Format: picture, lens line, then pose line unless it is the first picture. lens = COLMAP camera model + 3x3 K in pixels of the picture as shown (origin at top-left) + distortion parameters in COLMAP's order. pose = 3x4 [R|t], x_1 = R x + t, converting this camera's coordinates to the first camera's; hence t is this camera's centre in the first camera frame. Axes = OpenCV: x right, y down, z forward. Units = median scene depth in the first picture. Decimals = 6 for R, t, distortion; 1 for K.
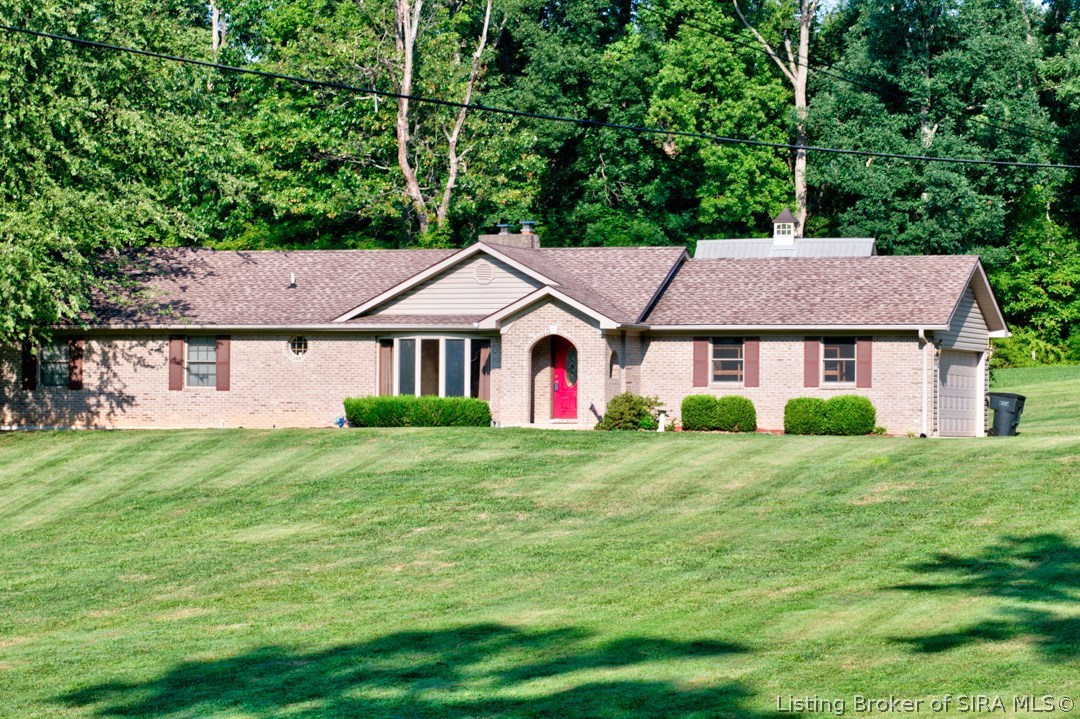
lens RADIAL K [[3759.8, 0, 539.8], [0, 3759.8, 358.3], [0, 0, 1]] dist [-0.064141, 0.000000]
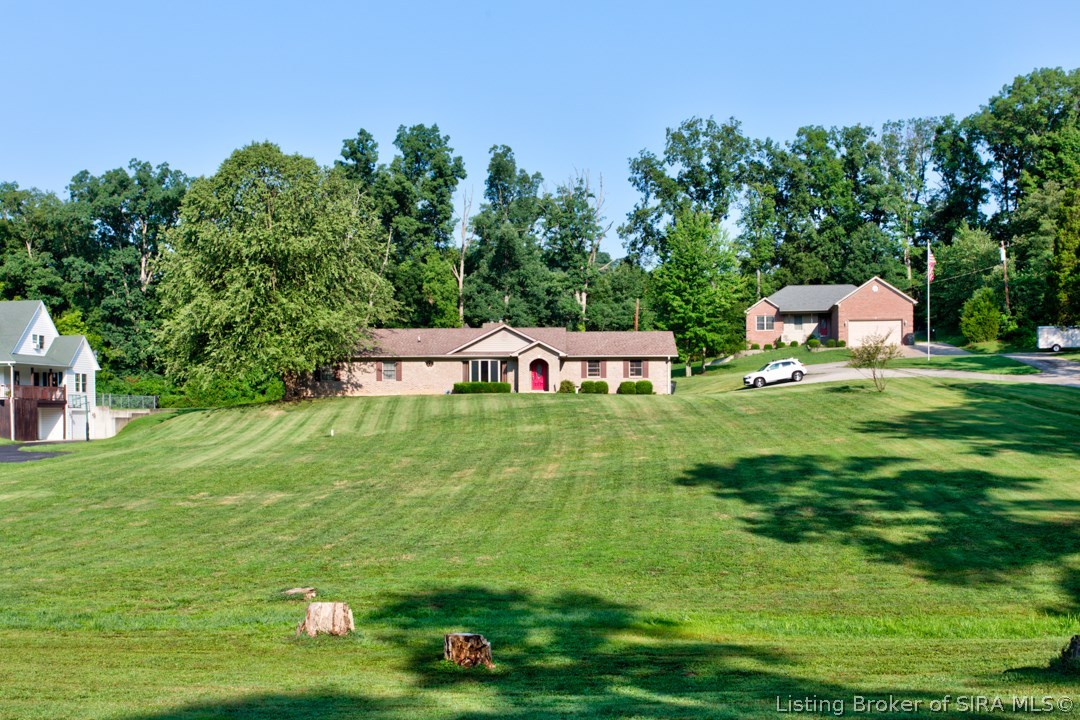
lens RADIAL K [[1215.1, 0, 540.3], [0, 1215.1, 362.0], [0, 0, 1]] dist [0.020066, 0.000000]
pose [[0.933761, 0.000598, 0.357895, -0.297403], [0.008353, 0.999690, -0.023463, 0.016091], [-0.357798, 0.024898, 0.933467, 0.177836]]
